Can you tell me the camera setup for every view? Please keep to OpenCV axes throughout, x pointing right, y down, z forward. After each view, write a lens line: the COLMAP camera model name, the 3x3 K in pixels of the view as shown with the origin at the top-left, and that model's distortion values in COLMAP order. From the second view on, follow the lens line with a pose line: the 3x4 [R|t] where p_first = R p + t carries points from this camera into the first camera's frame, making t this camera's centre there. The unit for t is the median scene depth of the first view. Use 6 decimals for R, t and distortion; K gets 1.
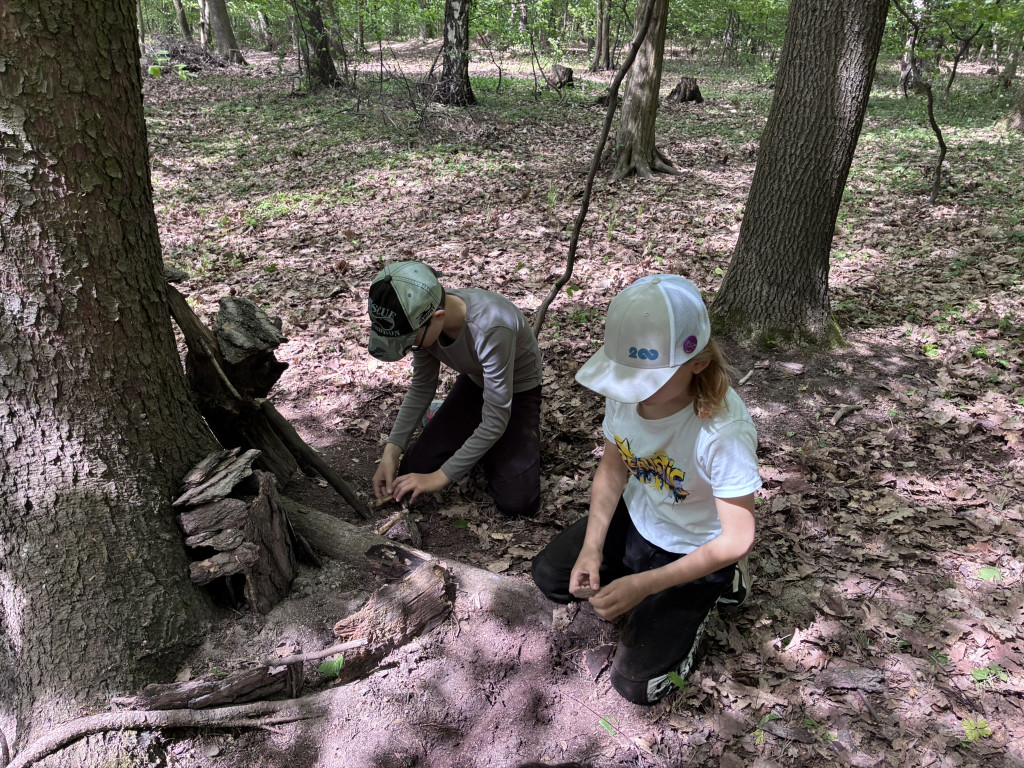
lens RADIAL K [[787.3, 0, 550.0], [0, 787.3, 384.3], [0, 0, 1]] dist [0.044417, -0.066096]
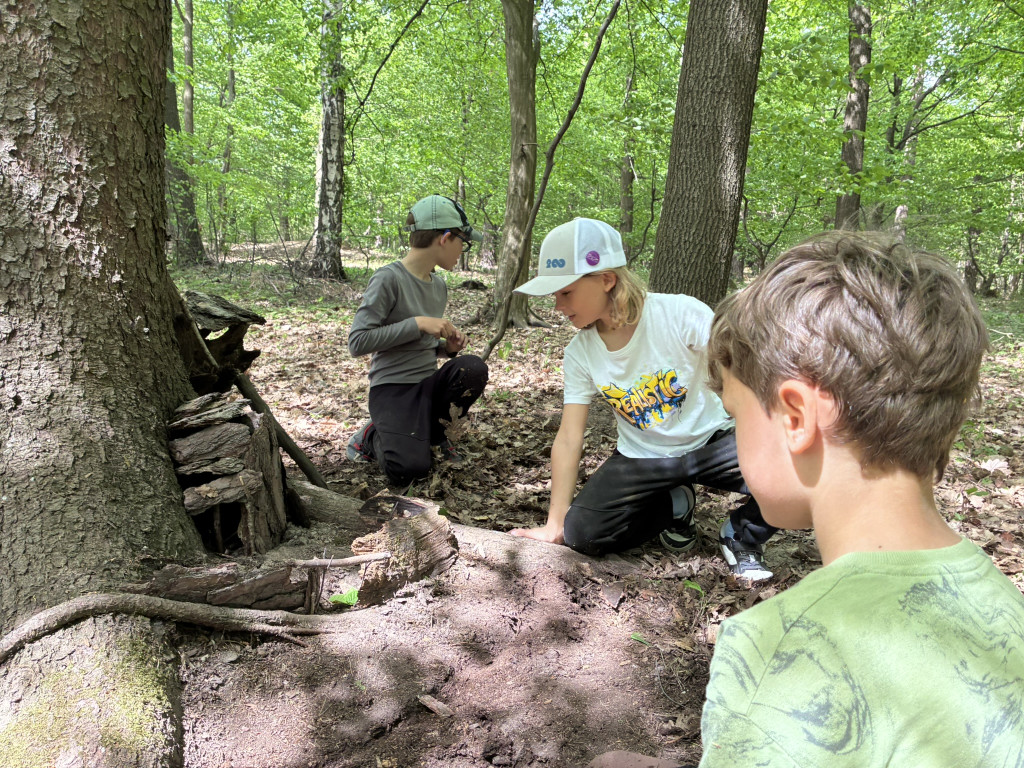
lens RADIAL K [[787.3, 0, 550.0], [0, 787.3, 384.3], [0, 0, 1]] dist [0.044417, -0.066096]
pose [[0.978910, -0.006486, 0.204188, -0.246859], [0.063365, 0.959843, -0.273289, 0.418208], [-0.194216, 0.280464, 0.940011, 0.029403]]
